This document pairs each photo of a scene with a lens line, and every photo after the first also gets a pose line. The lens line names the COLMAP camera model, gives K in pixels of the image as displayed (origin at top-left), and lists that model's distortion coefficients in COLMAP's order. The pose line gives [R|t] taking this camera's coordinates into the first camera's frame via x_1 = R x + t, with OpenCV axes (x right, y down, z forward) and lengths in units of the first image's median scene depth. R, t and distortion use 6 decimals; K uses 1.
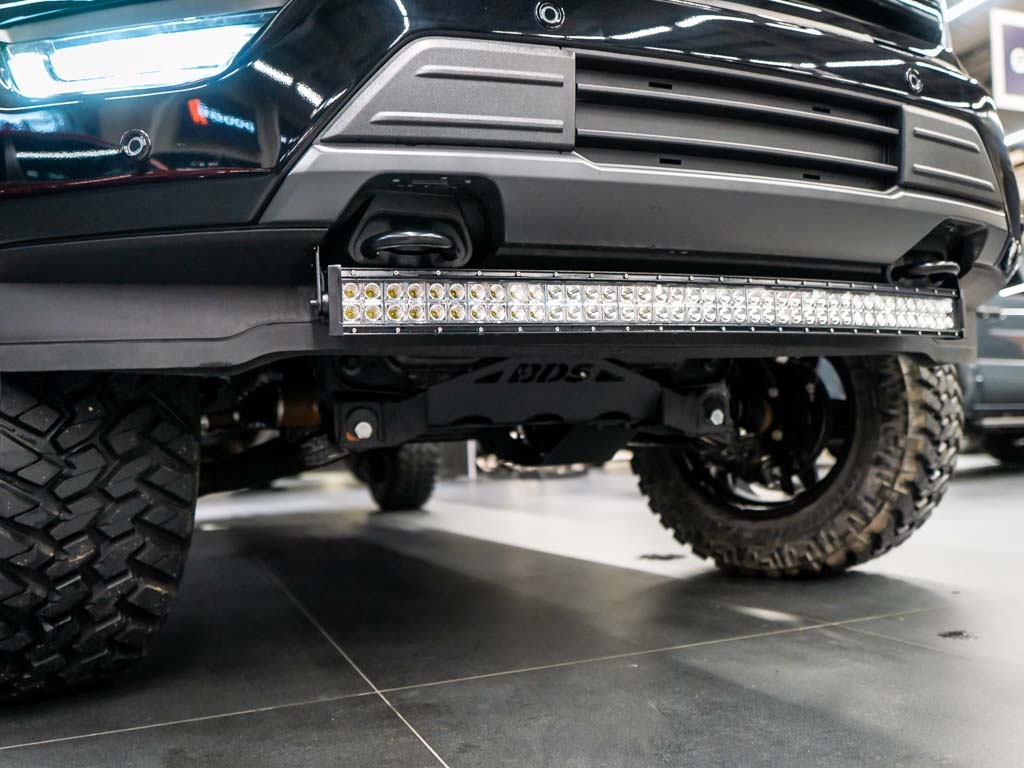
lens RADIAL K [[821.6, 0, 512.0], [0, 821.6, 384.0], [0, 0, 1]] dist [0.000528, 0.002616]
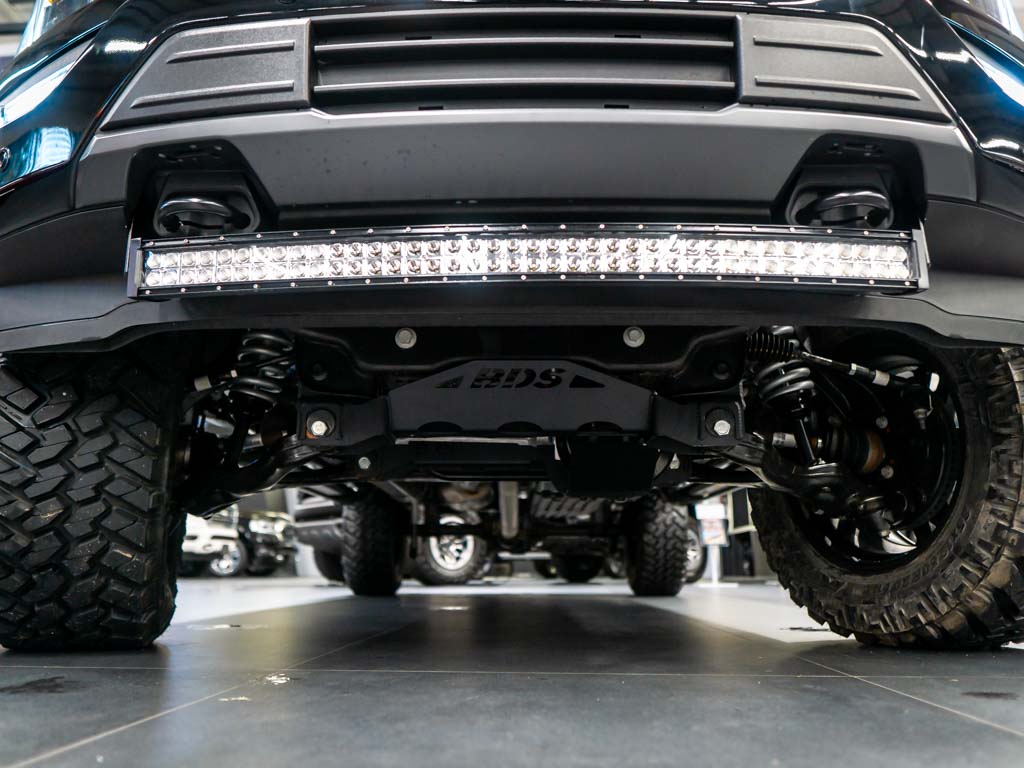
lens RADIAL K [[779.1, 0, 500.5], [0, 779.1, 382.2], [0, 0, 1]] dist [-0.001083, -0.000778]
pose [[0.911649, -0.046526, -0.408328, 0.333755], [-0.010866, 0.990495, -0.137121, 0.097291], [0.410827, 0.129443, 0.902478, 0.117692]]
